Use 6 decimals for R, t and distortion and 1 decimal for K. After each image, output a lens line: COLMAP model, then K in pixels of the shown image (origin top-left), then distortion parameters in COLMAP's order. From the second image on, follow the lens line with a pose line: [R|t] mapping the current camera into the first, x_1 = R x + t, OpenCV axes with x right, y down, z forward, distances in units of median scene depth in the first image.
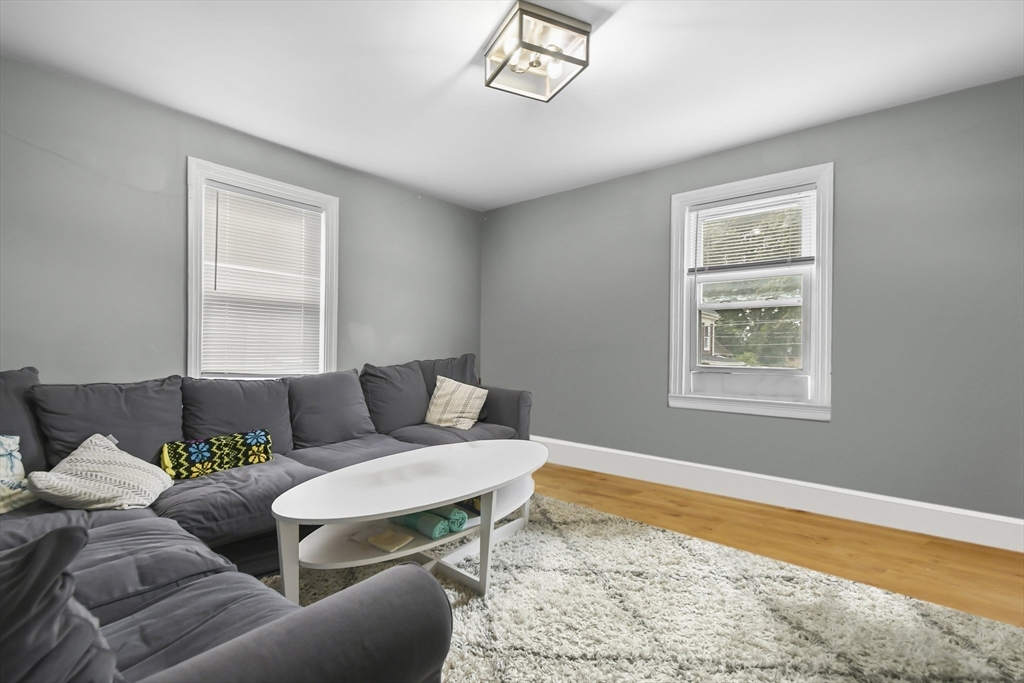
lens RADIAL K [[449.4, 0, 512.0], [0, 449.4, 341.5], [0, 0, 1]] dist [0.000318, 0.000038]
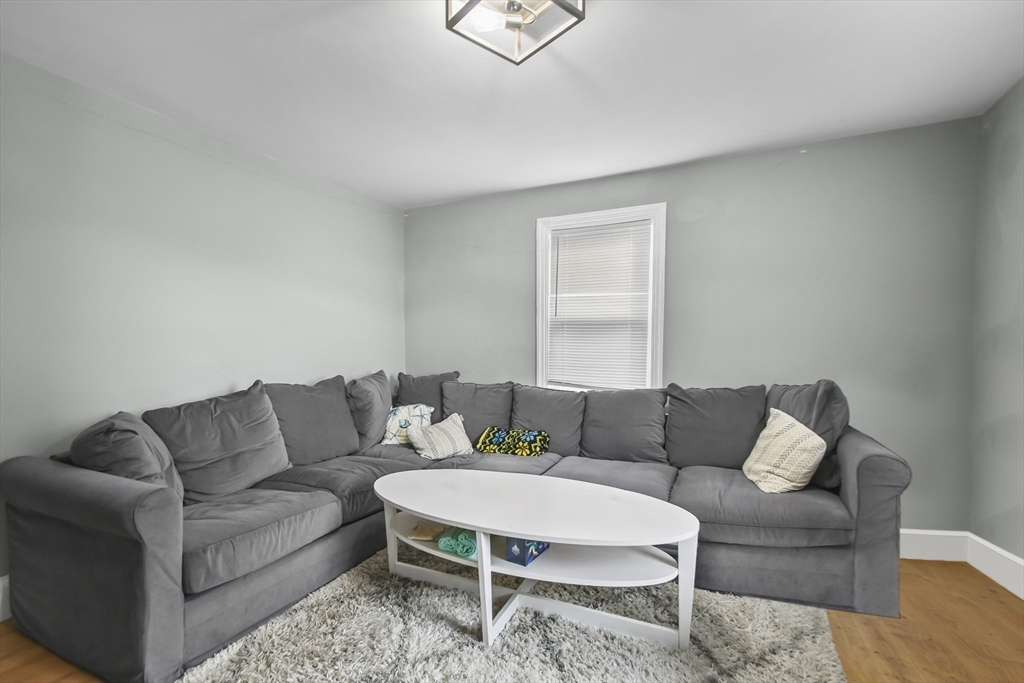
lens RADIAL K [[470.0, 0, 511.2], [0, 470.0, 358.9], [0, 0, 1]] dist [-0.000248, -0.000031]
pose [[0.240007, 0.024818, -0.970454, 0.517760], [0.006393, 0.999611, 0.027145, -0.027698], [0.970750, -0.012719, 0.239755, 0.484075]]
